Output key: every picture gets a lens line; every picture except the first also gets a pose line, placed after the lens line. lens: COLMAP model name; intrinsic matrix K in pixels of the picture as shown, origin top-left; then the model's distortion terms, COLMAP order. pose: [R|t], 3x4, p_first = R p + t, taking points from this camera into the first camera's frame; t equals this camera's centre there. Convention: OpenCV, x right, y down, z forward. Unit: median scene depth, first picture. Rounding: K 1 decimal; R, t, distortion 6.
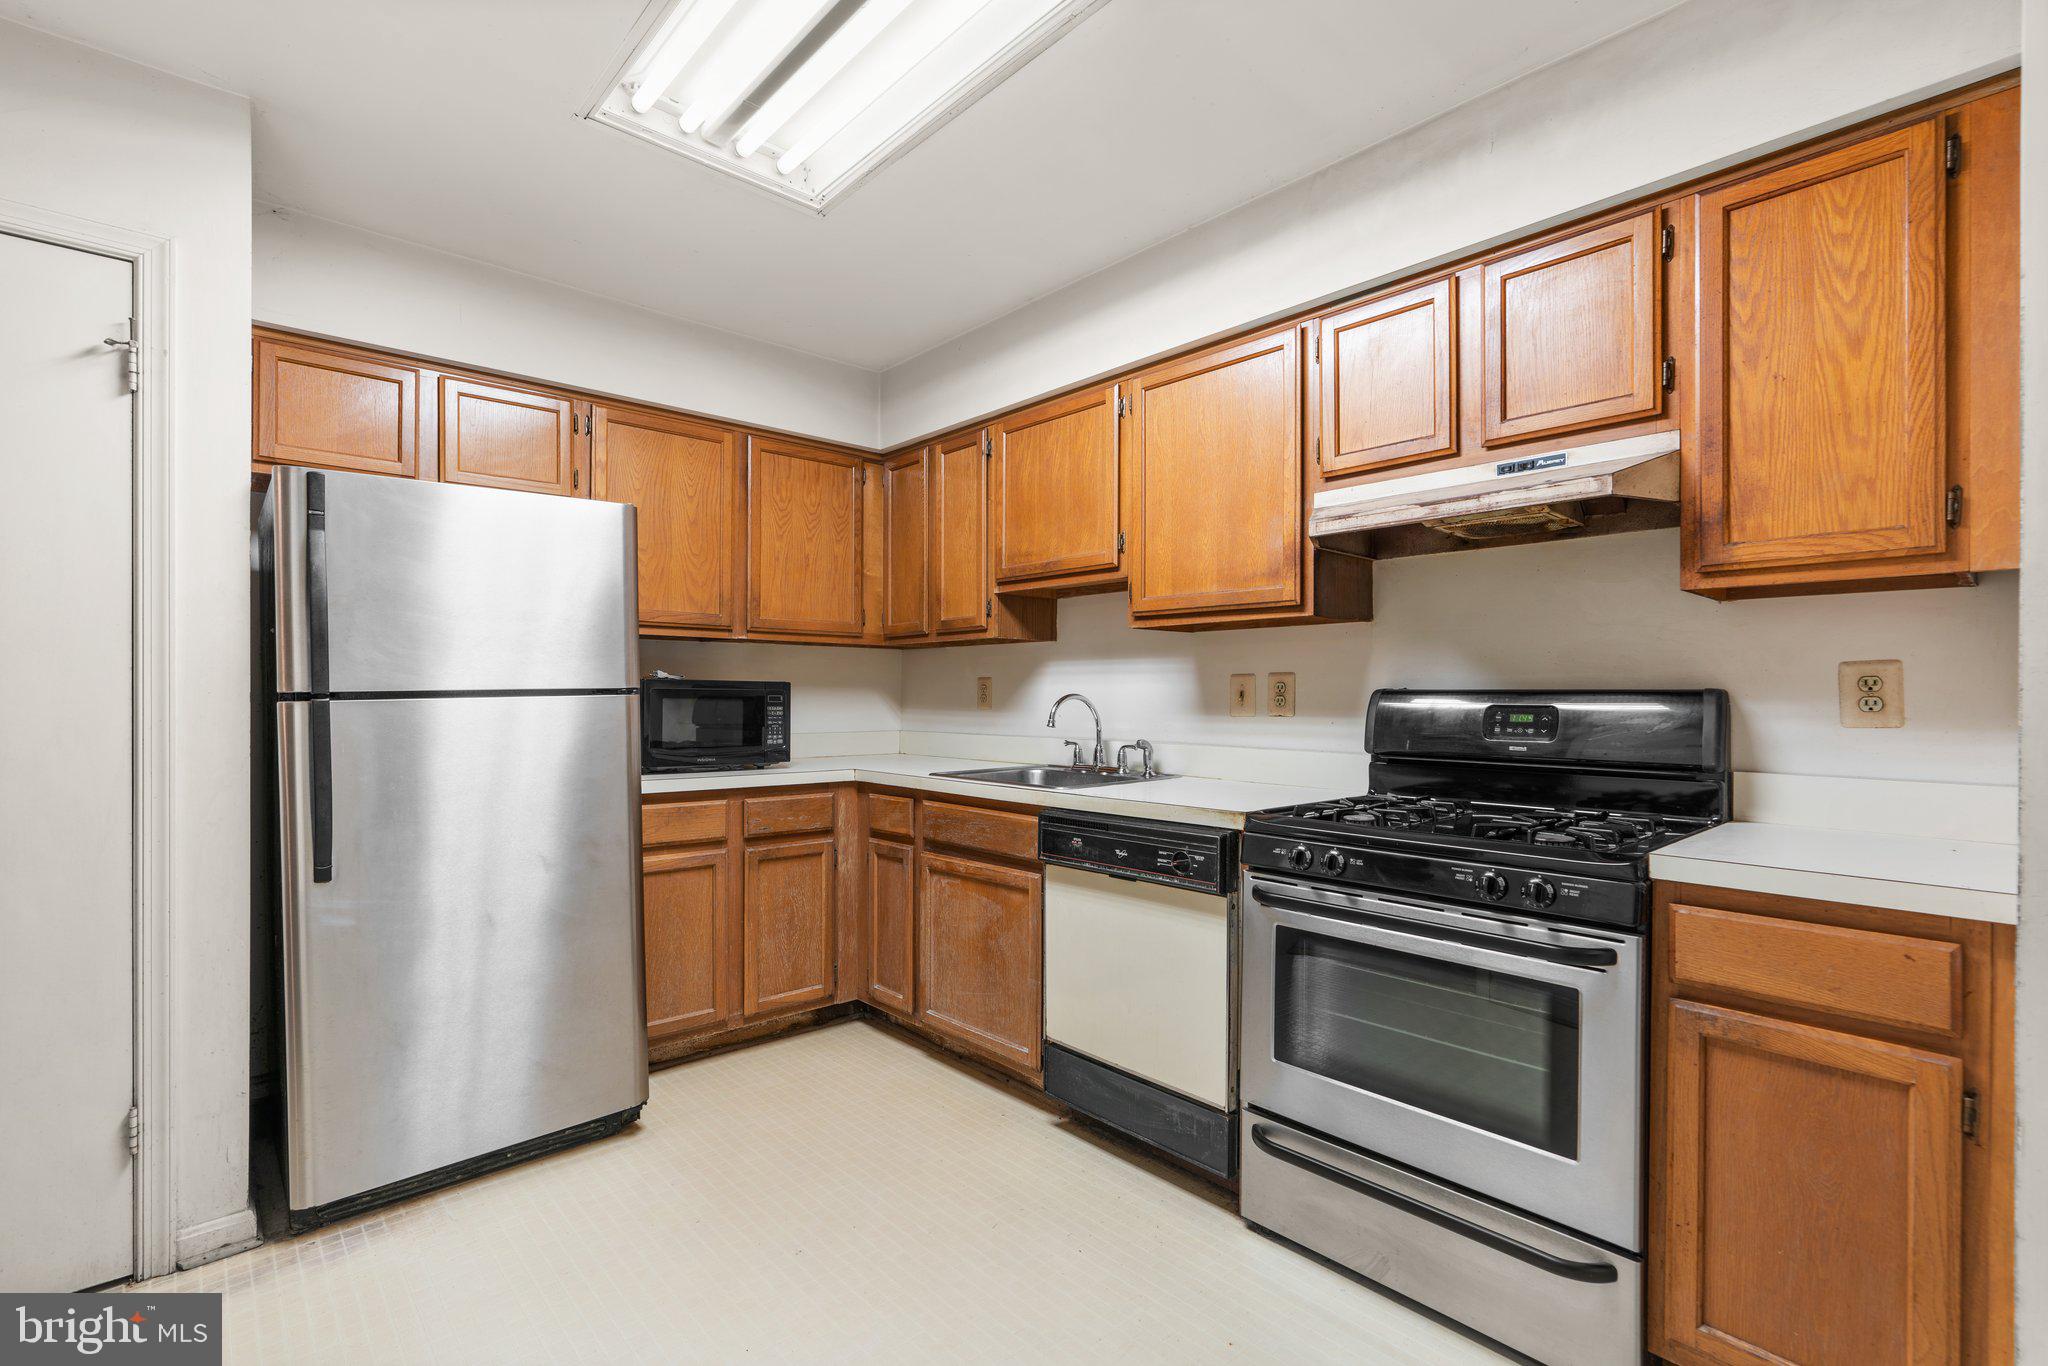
lens RADIAL K [[923.3, 0, 1030.2], [0, 923.3, 694.1], [0, 0, 1]] dist [-0.018674, 0.006964]
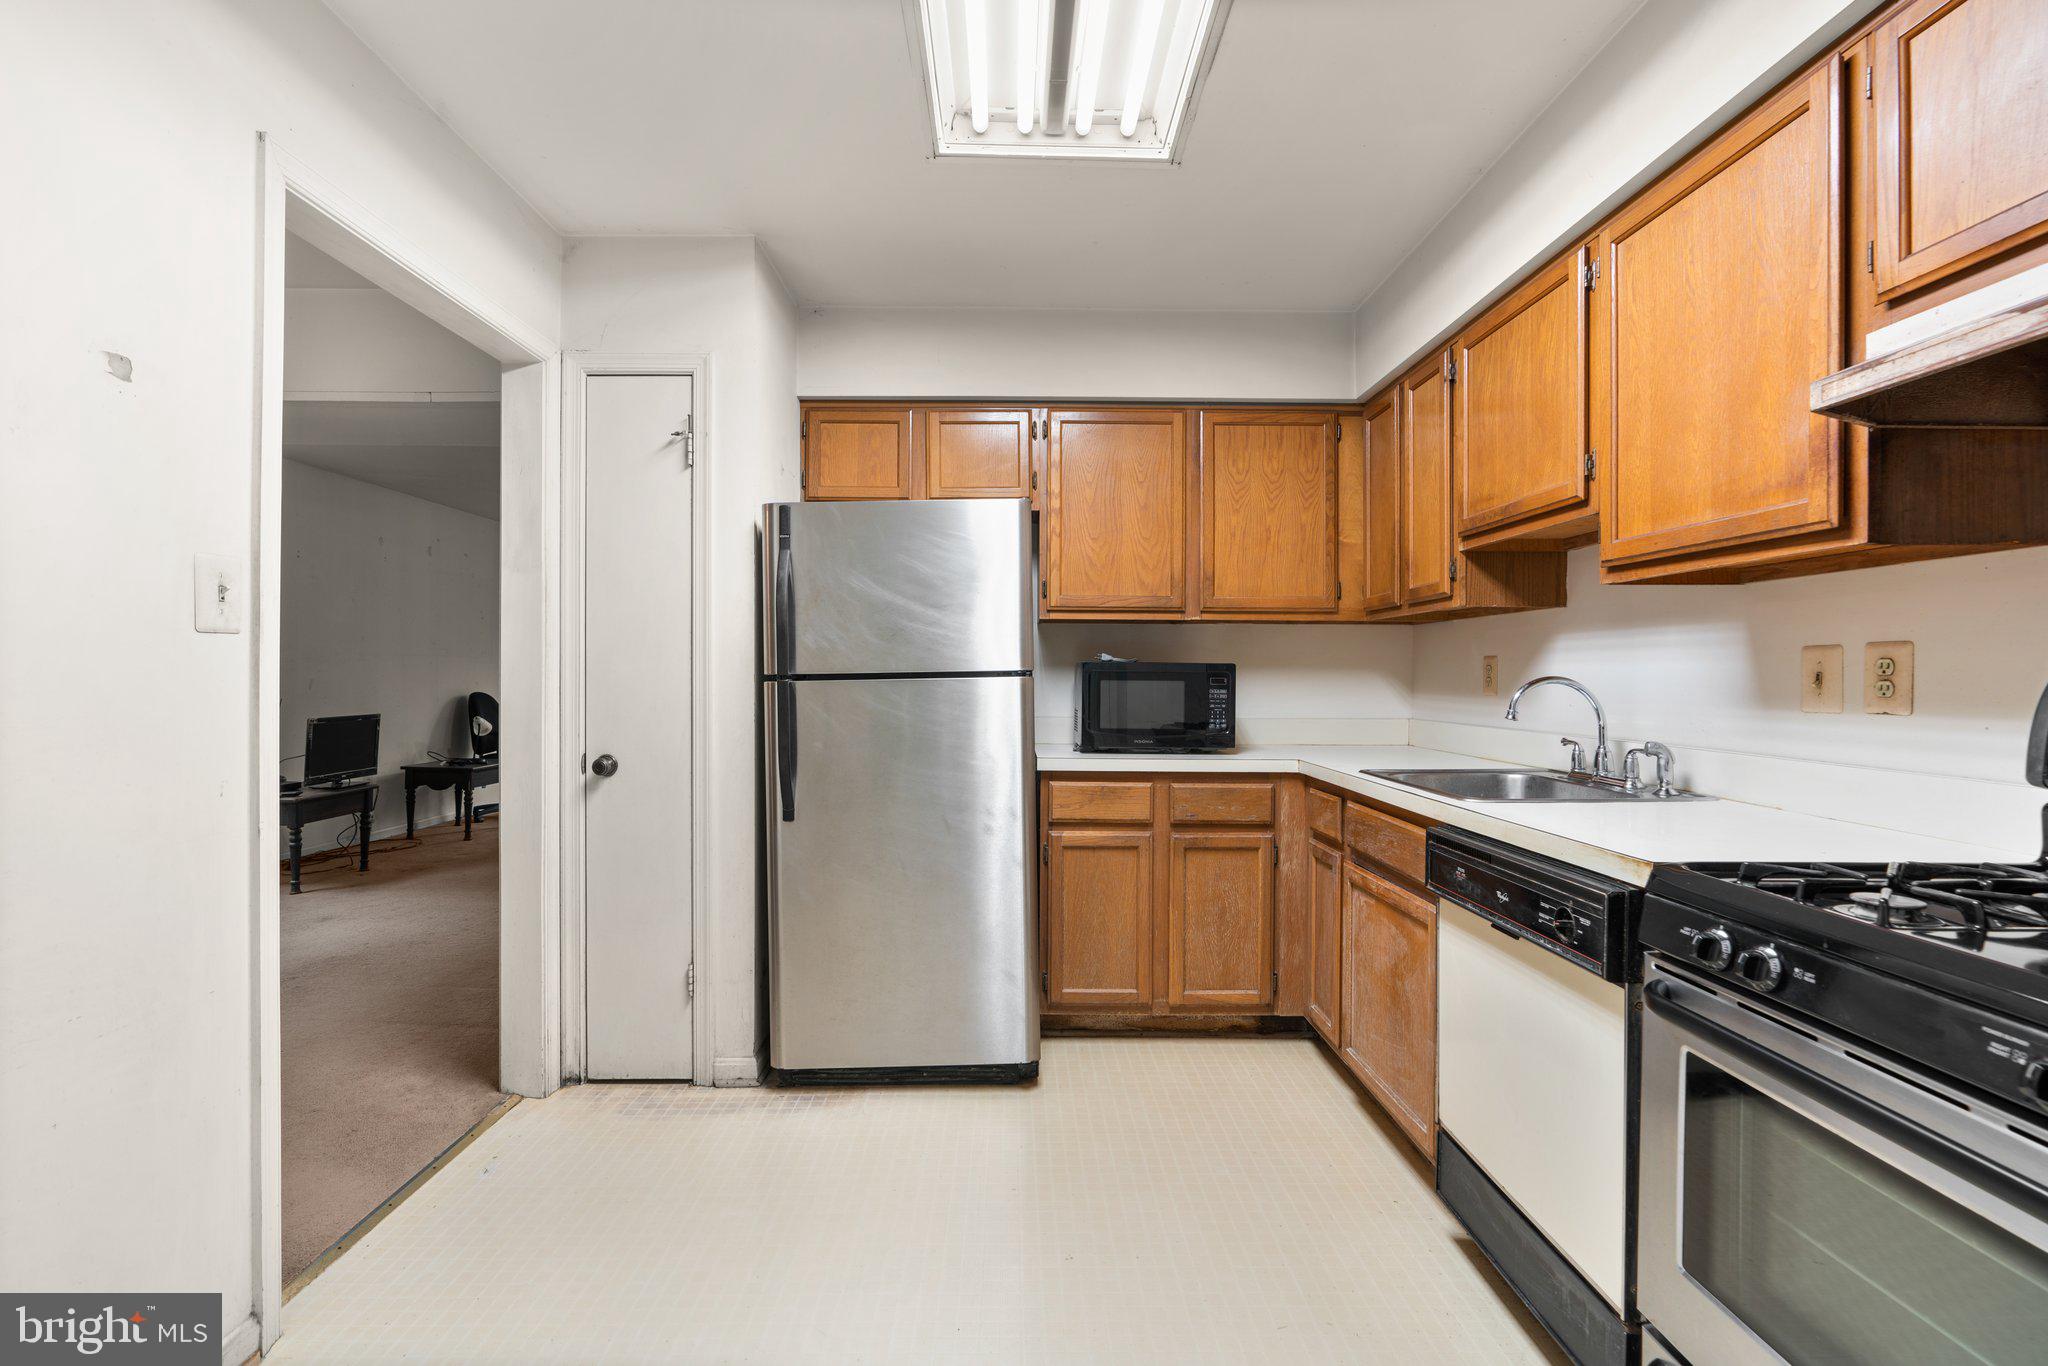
lens RADIAL K [[923.3, 0, 1026.3], [0, 923.3, 673.9], [0, 0, 1]] dist [-0.018674, 0.006964]
pose [[0.746887, -0.000543, -0.664951, 0.245114], [-0.001360, 0.999996, -0.002344, -0.000018], [0.664950, 0.002655, 0.746883, 0.176314]]
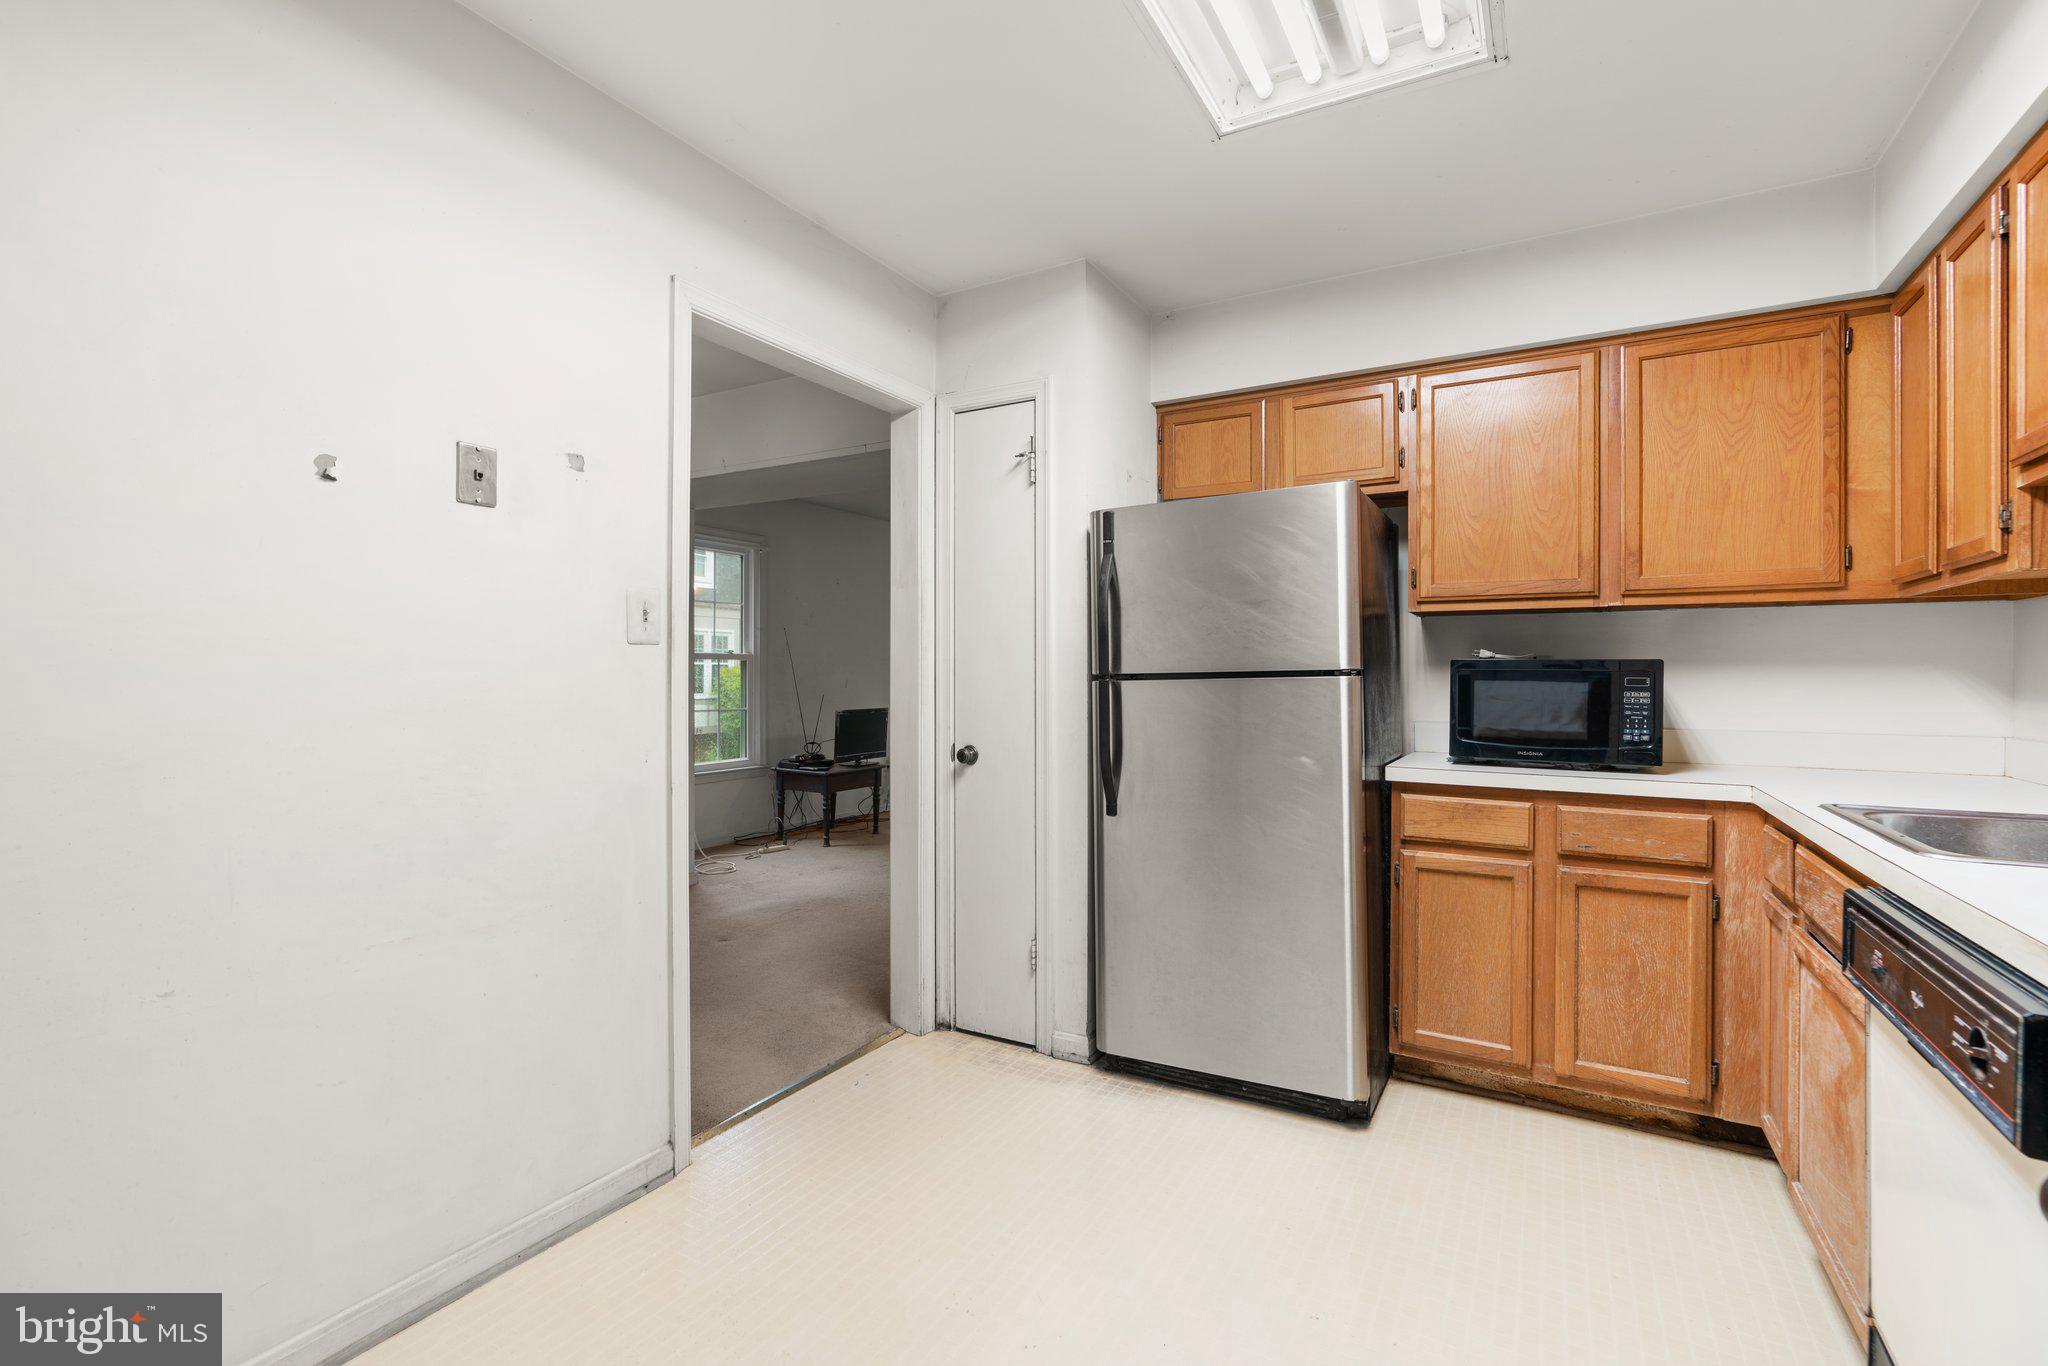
lens RADIAL K [[923.3, 0, 1023.8], [0, 923.3, 677.5], [0, 0, 1]] dist [-0.018674, 0.006964]
pose [[0.299508, 0.000284, -0.954094, 0.342052], [-0.000696, 1.000000, 0.000079, 0.002106], [0.954094, 0.000641, 0.299508, 0.333637]]
